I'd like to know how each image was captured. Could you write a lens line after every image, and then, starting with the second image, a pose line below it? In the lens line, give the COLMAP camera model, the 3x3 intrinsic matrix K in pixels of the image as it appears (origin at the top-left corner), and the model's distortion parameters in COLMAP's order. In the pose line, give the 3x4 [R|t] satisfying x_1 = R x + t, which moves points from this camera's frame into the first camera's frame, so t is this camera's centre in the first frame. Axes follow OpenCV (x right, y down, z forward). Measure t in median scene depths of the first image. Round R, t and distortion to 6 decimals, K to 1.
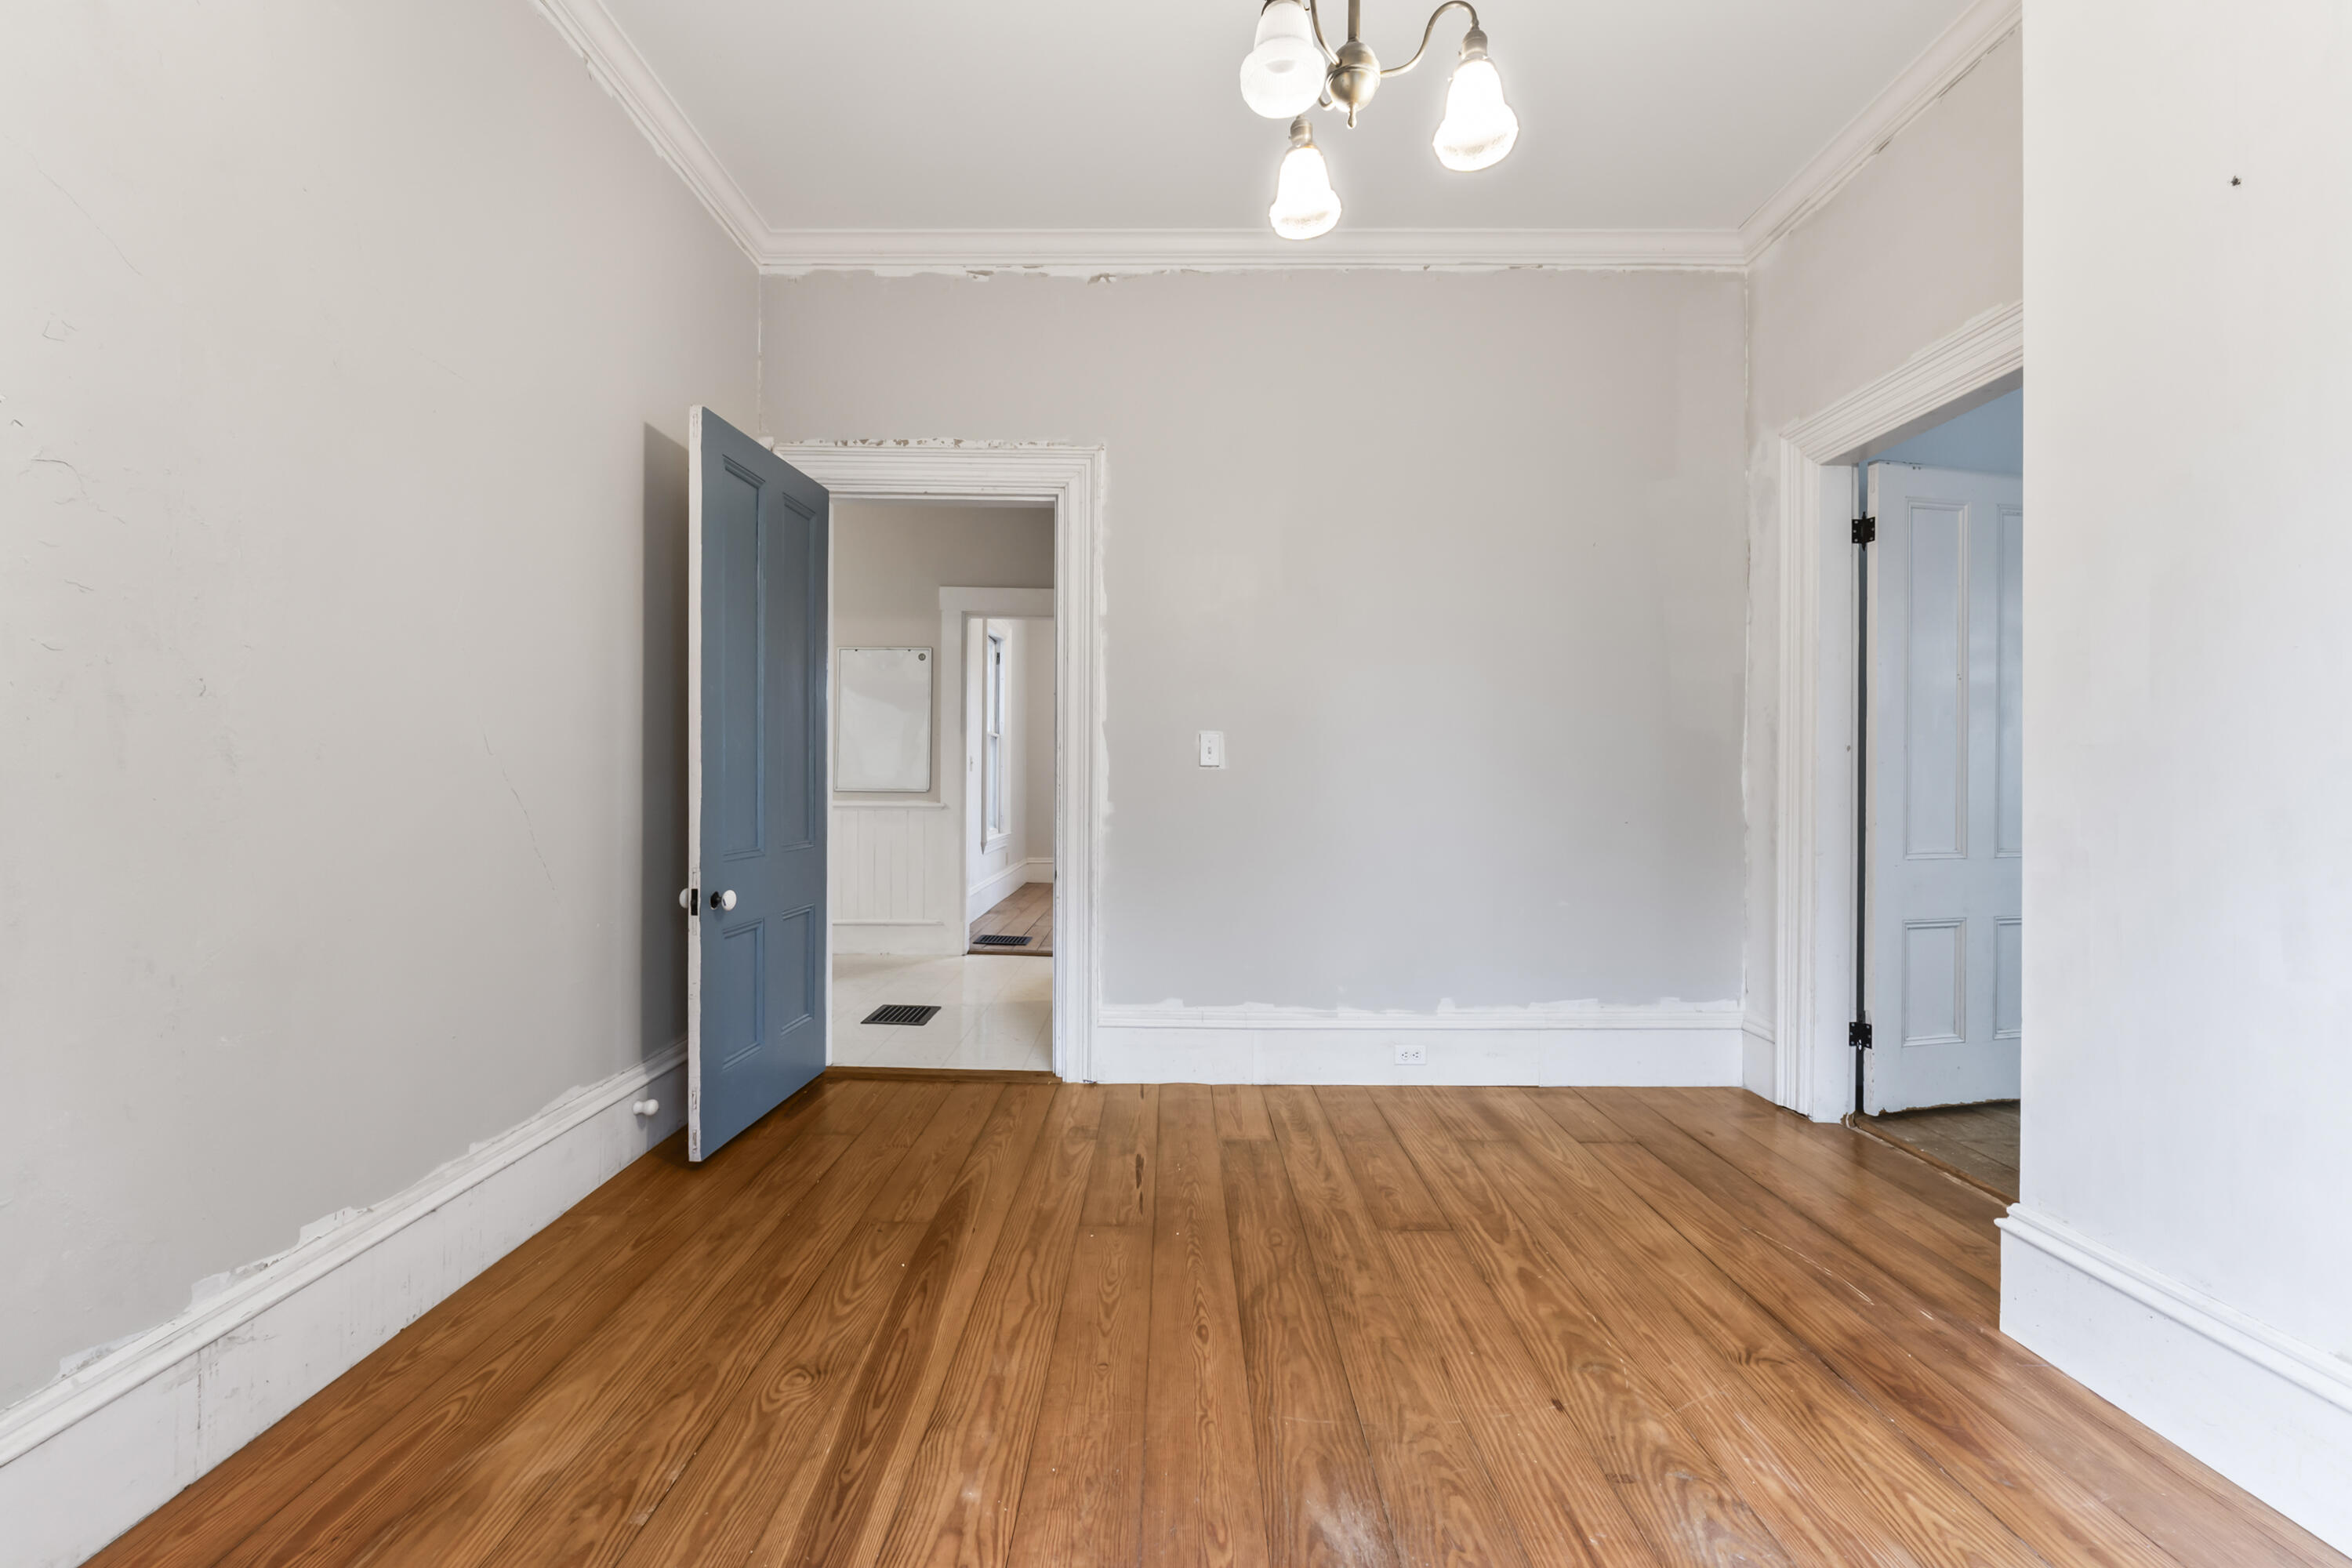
lens RADIAL K [[982.5, 0, 1158.4], [0, 982.5, 780.6], [0, 0, 1]] dist [-0.010250, -0.000173]
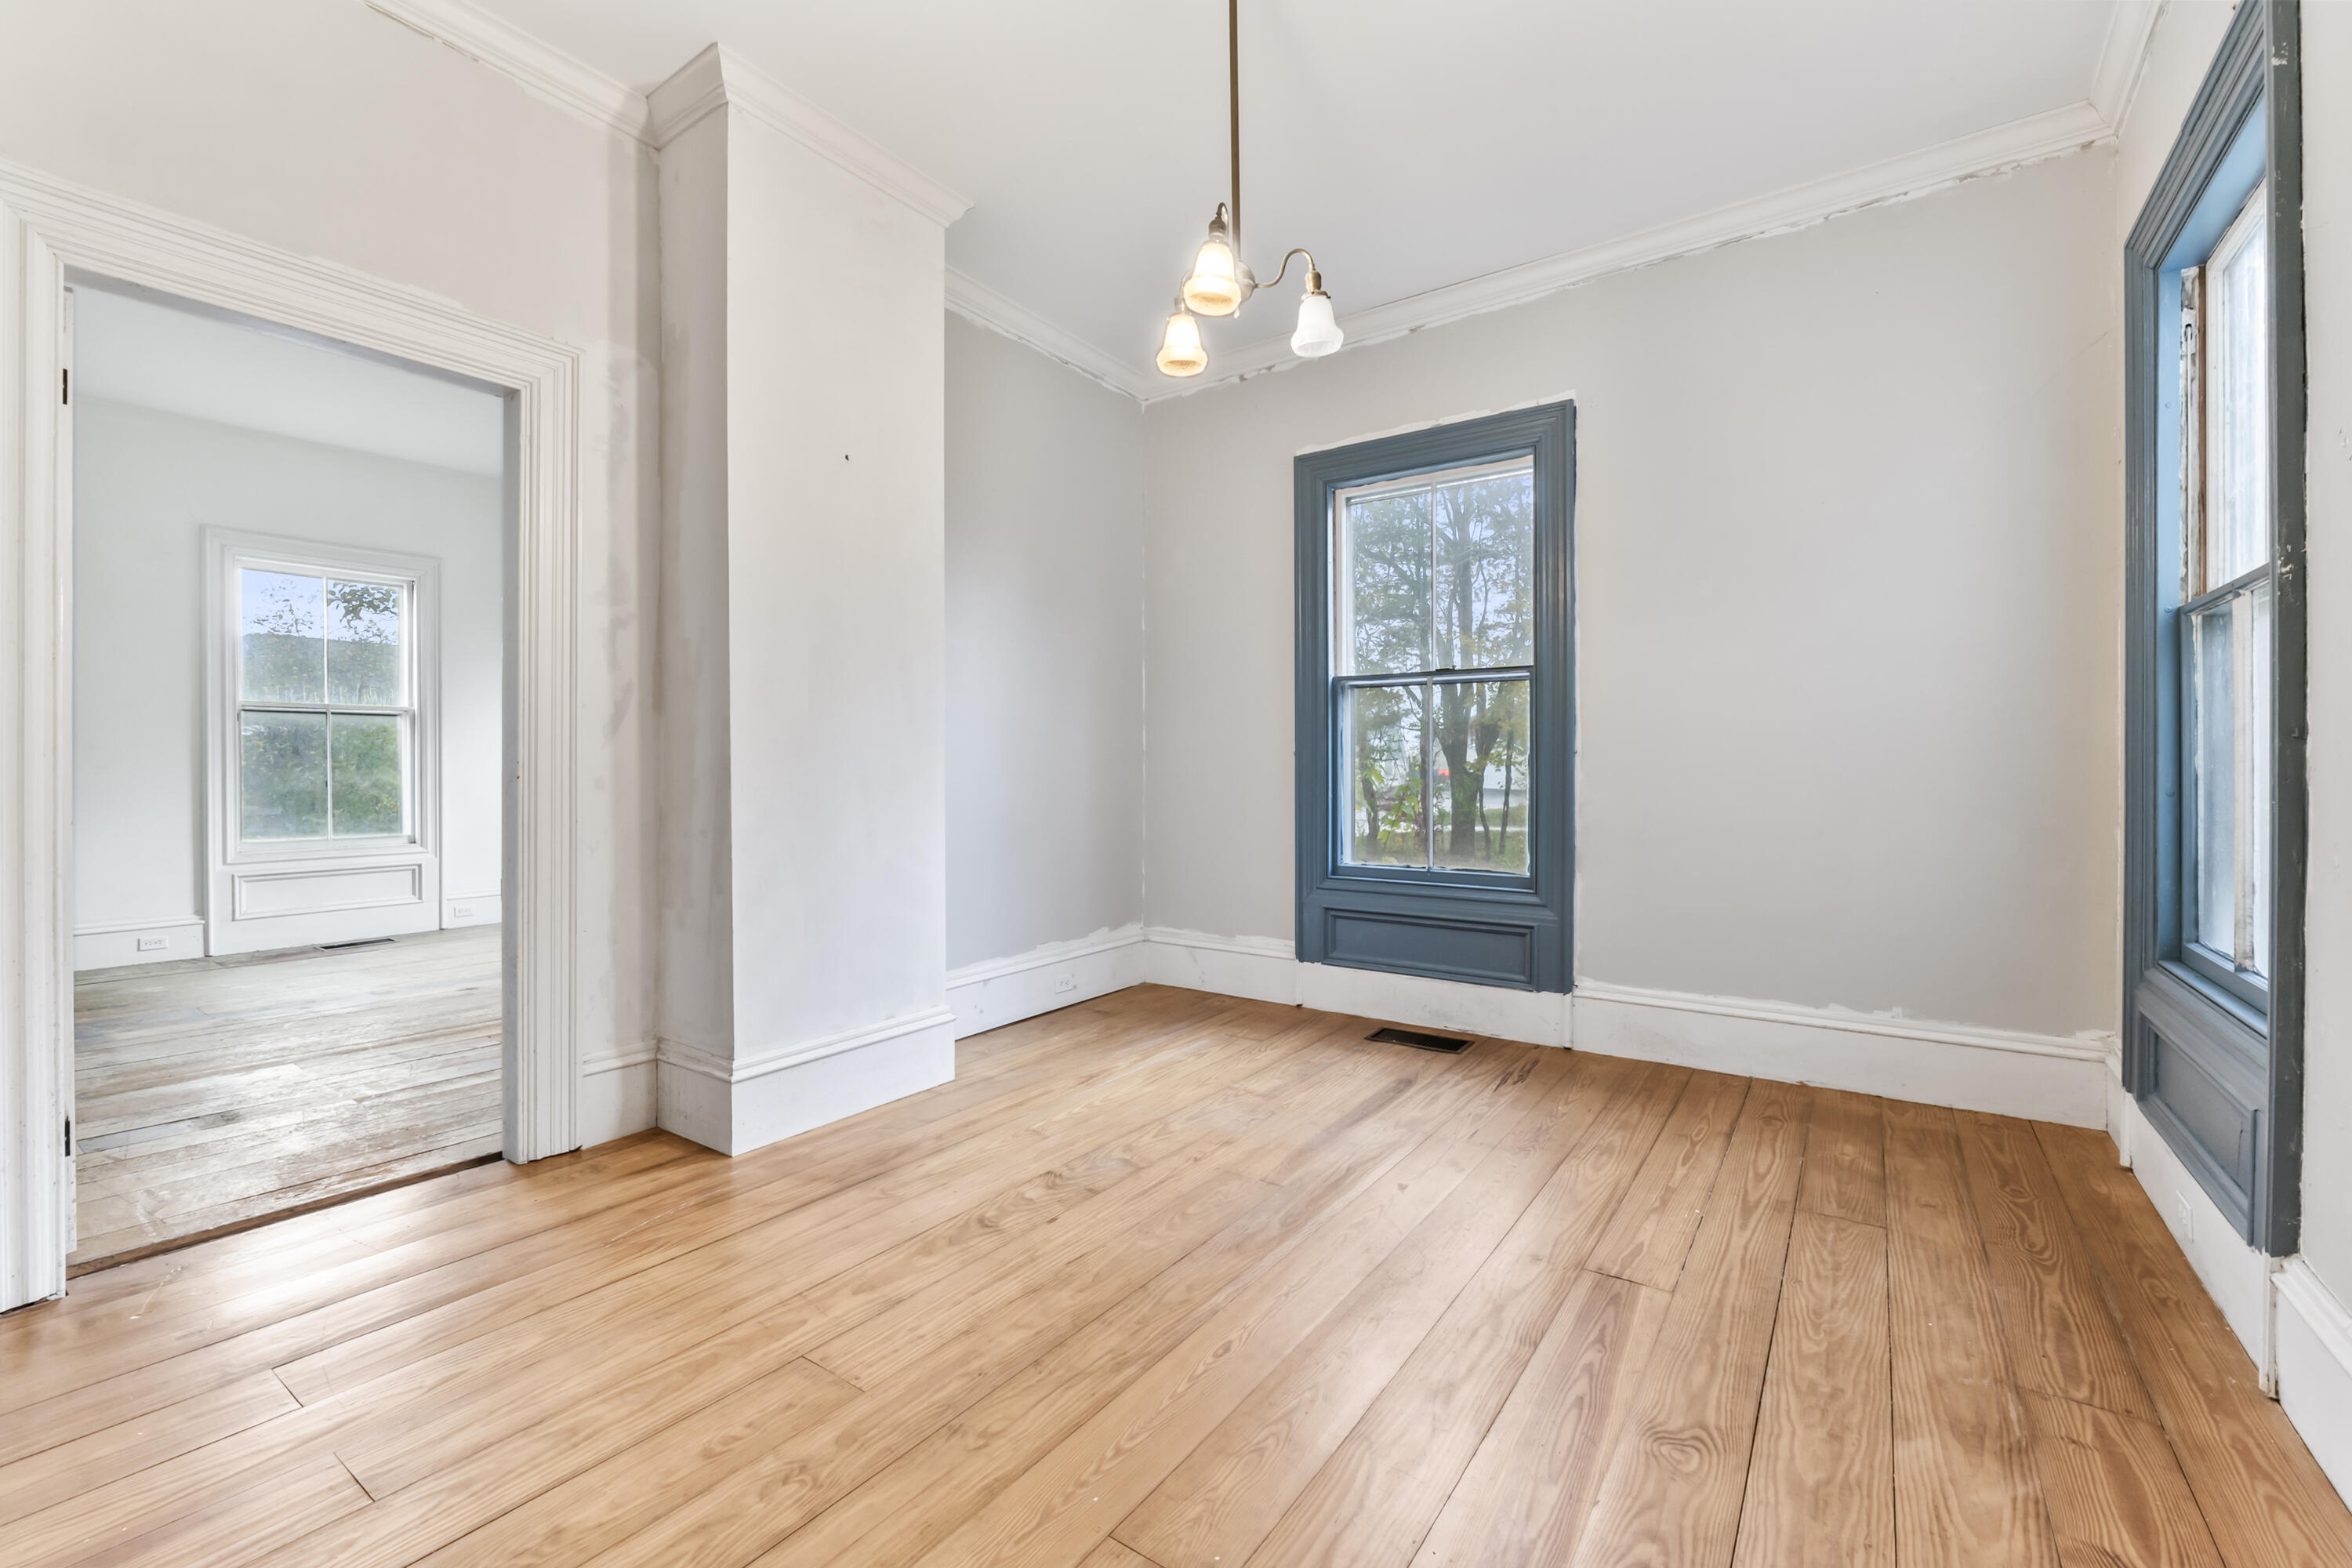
lens RADIAL K [[982.5, 0, 1158.4], [0, 982.5, 780.6], [0, 0, 1]] dist [-0.010250, -0.000173]
pose [[-0.821075, -0.009830, 0.570736, -0.403873], [-0.004663, 0.999934, 0.010514, 0.005451], [-0.570802, 0.005971, -0.821066, 1.670205]]
